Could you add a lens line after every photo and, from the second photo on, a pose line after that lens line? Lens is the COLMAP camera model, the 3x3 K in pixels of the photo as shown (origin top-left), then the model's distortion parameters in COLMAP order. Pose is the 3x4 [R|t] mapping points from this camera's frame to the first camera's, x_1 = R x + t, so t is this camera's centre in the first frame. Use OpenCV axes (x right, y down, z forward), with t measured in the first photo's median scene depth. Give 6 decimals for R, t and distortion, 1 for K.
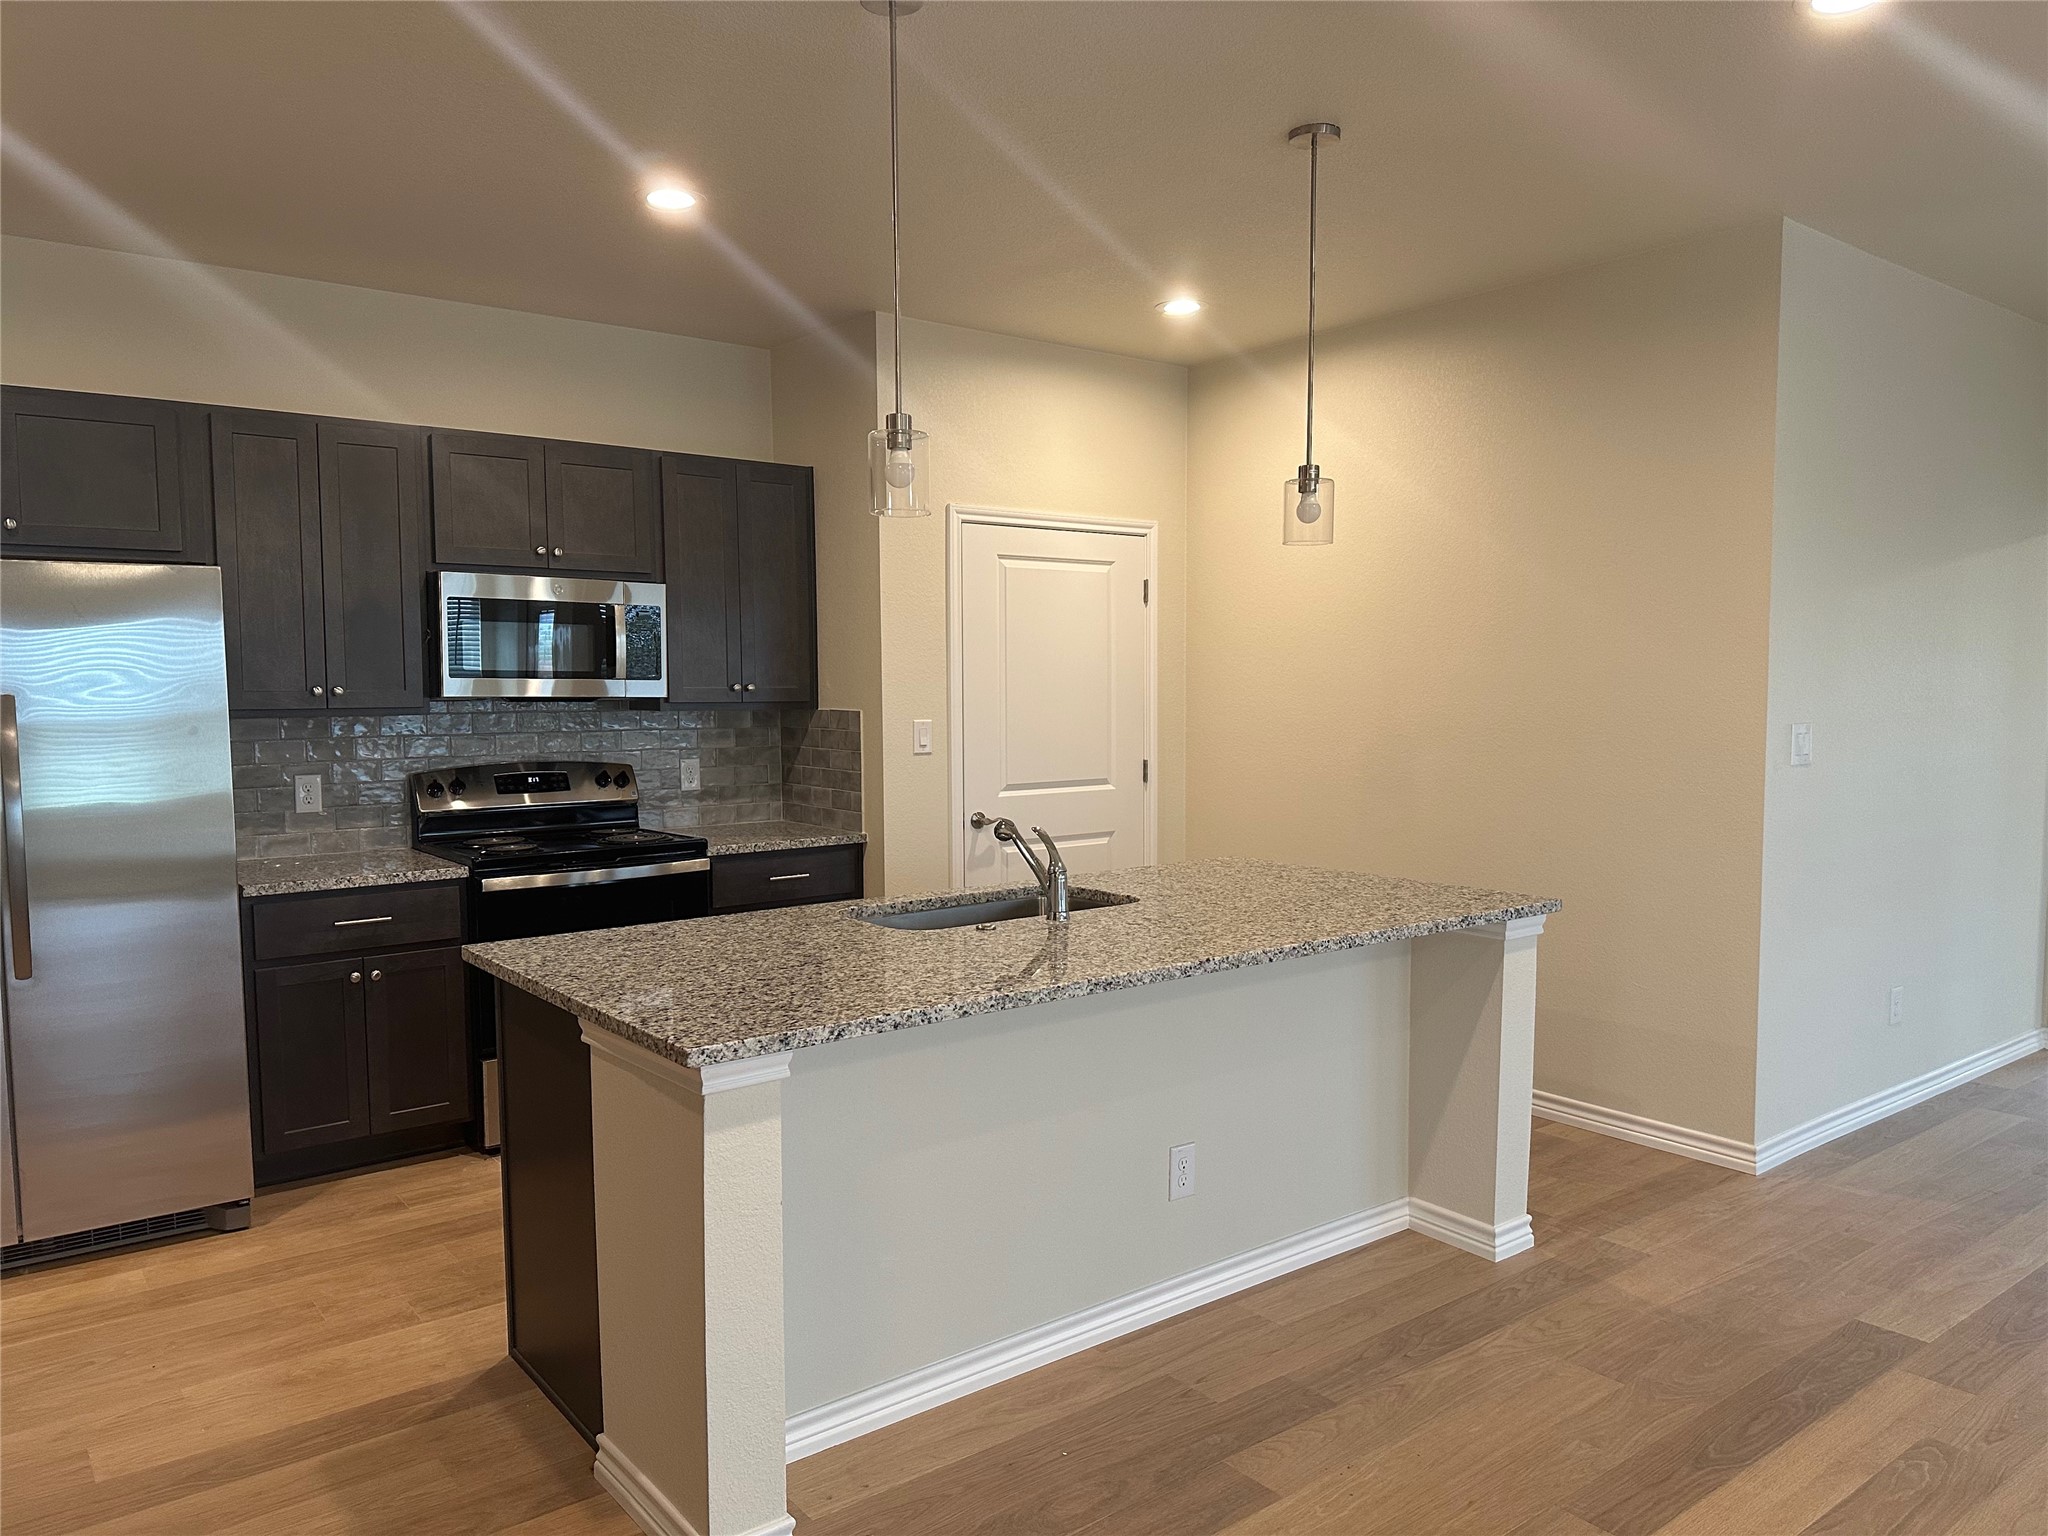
lens RADIAL K [[1456.2, 0, 1061.8], [0, 1456.2, 767.0], [0, 0, 1]] dist [0.087370, -0.094475]
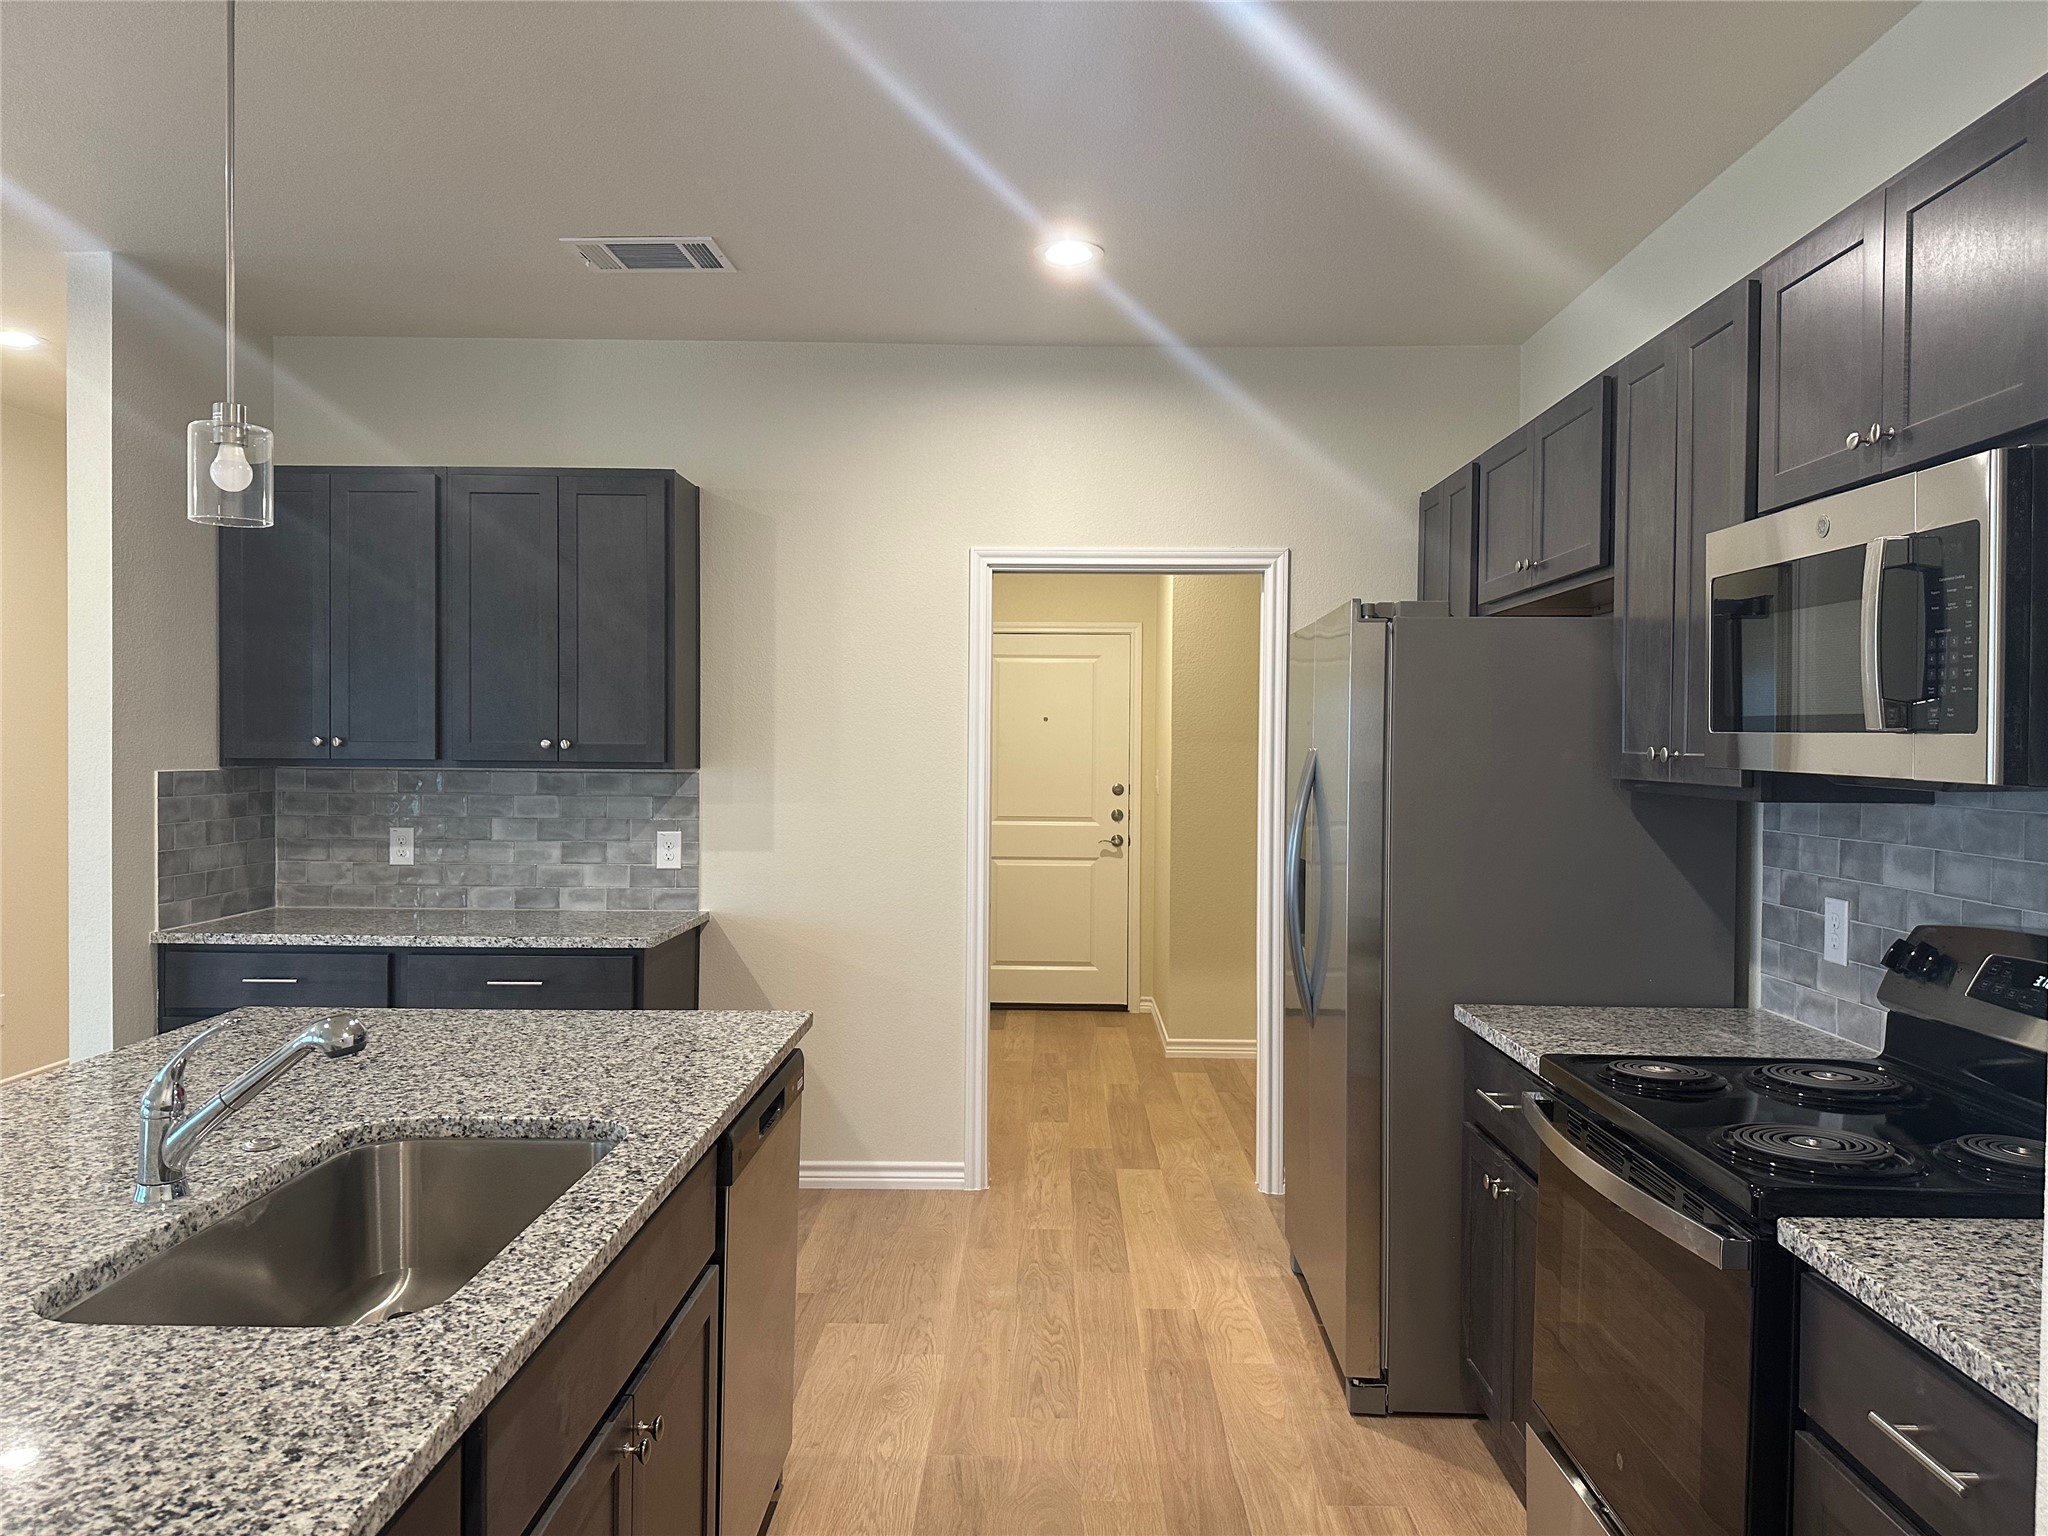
lens RADIAL K [[1445.7, 0, 1024.0], [0, 1445.7, 768.0], [0, 0, 1]] dist [0.106410, -0.125342]
pose [[-0.638205, 0.015539, -0.769709, 0.145062], [-0.051266, 0.996719, 0.062630, -0.066273], [0.768157, 0.079431, -0.635315, 1.119478]]
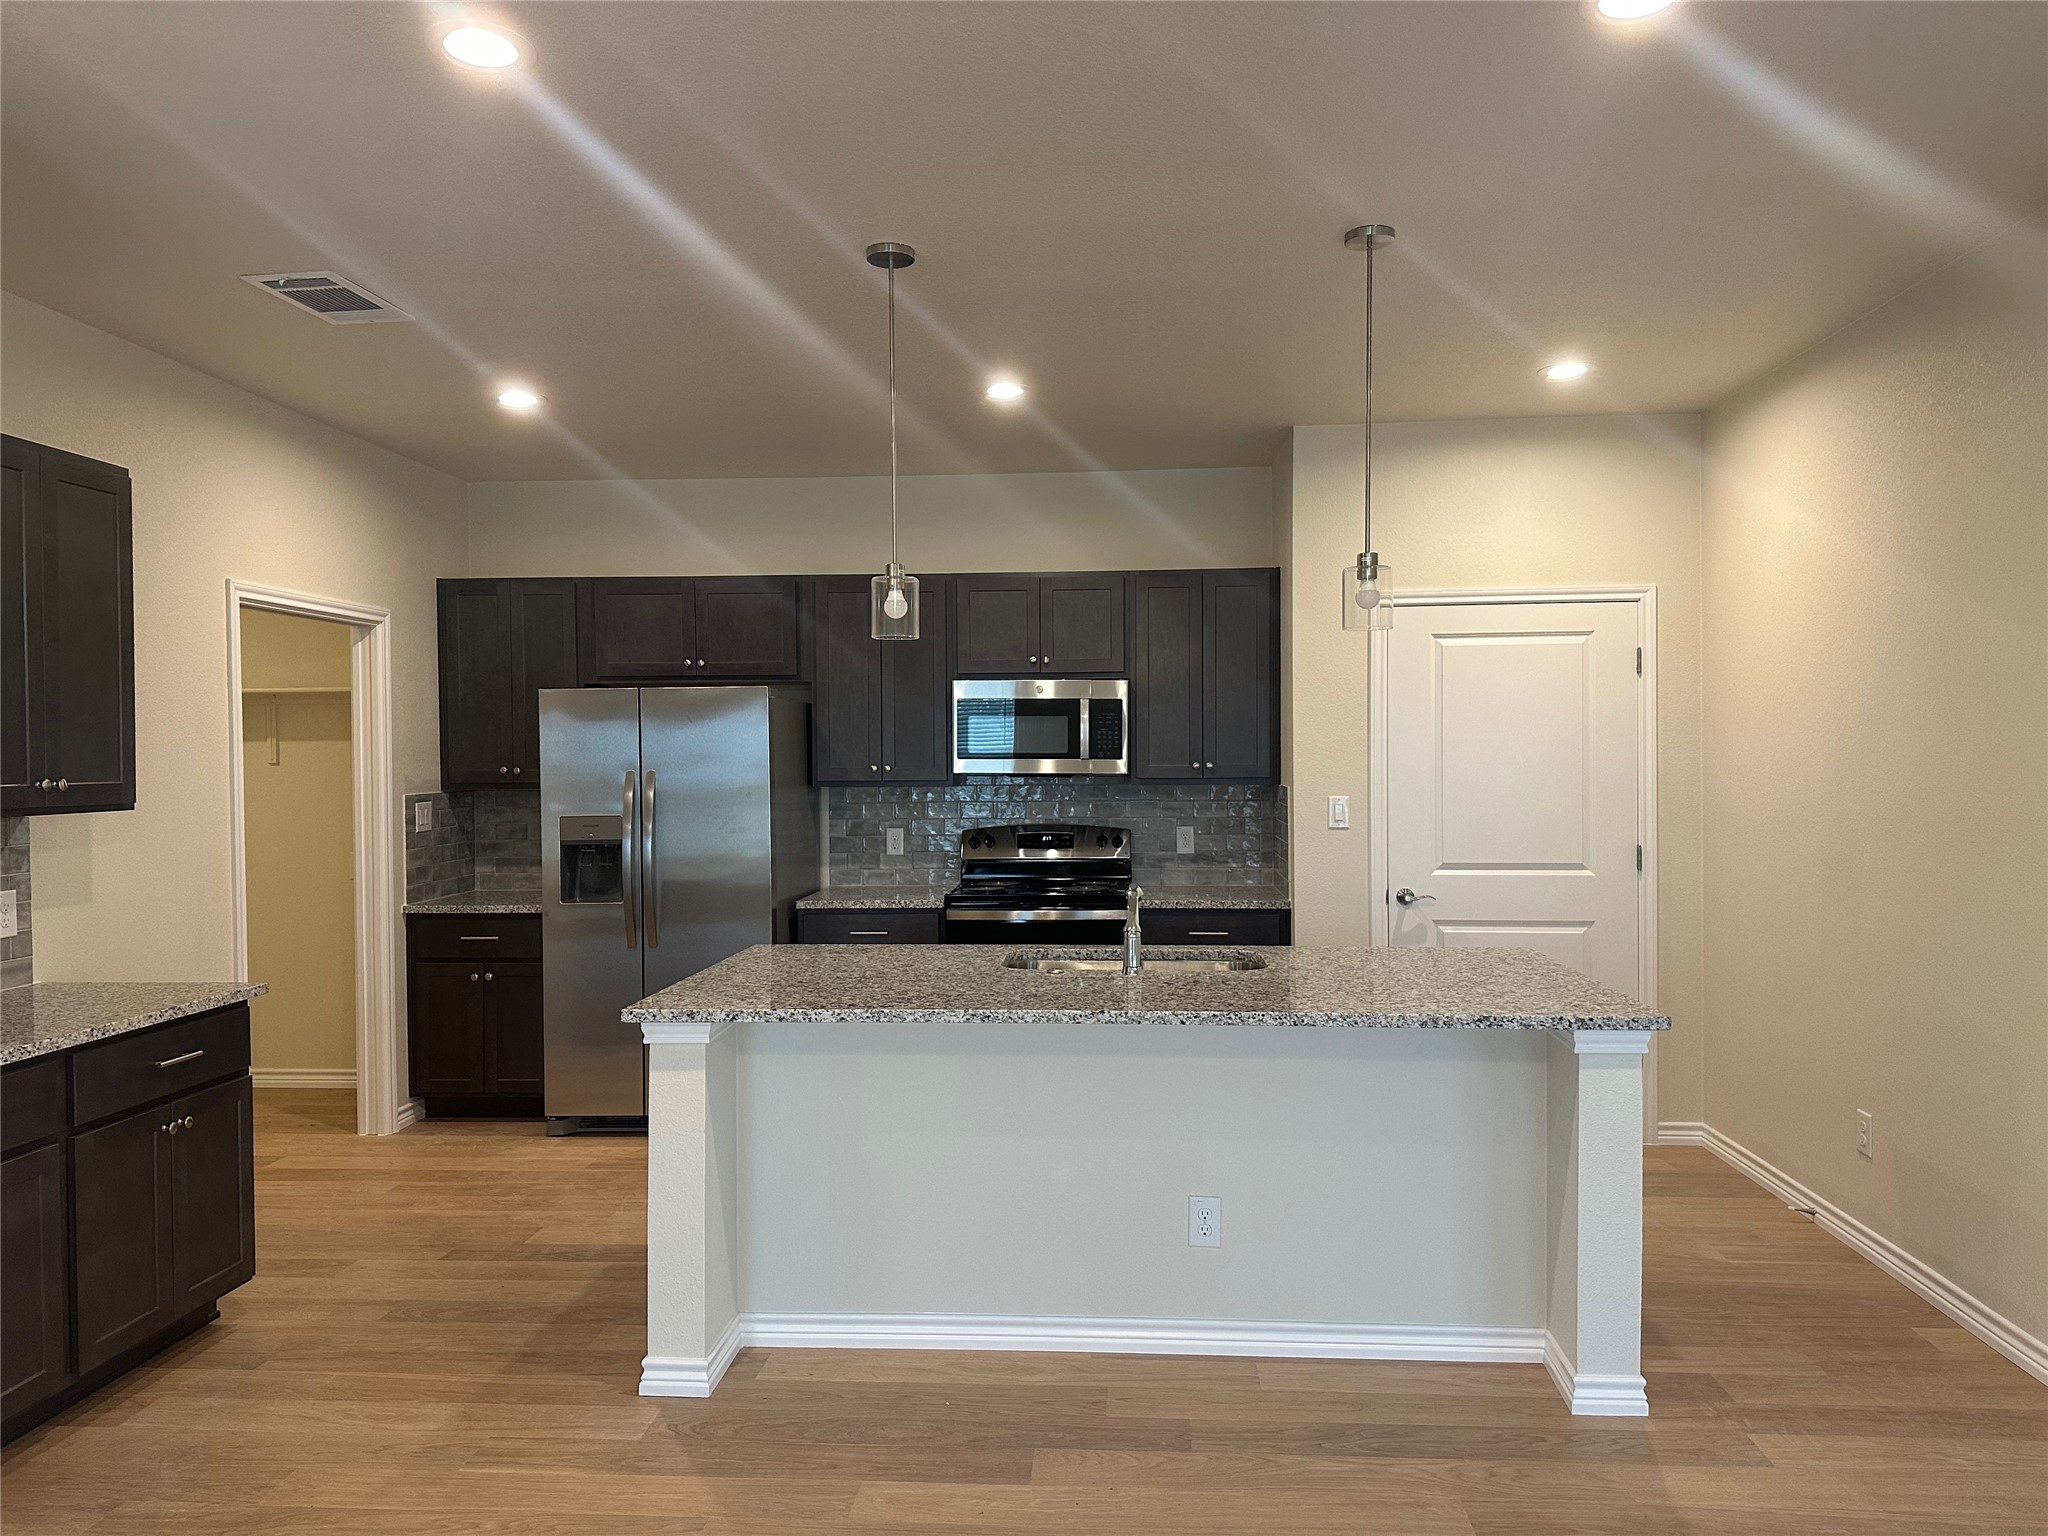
lens RADIAL K [[1445.7, 0, 1024.0], [0, 1445.7, 768.0], [0, 0, 1]] dist [0.106410, -0.125342]
pose [[0.736708, 0.005591, -0.676188, 0.501824], [-0.038261, 0.998708, -0.033428, -0.010199], [0.675128, 0.050498, 0.735970, 0.075730]]
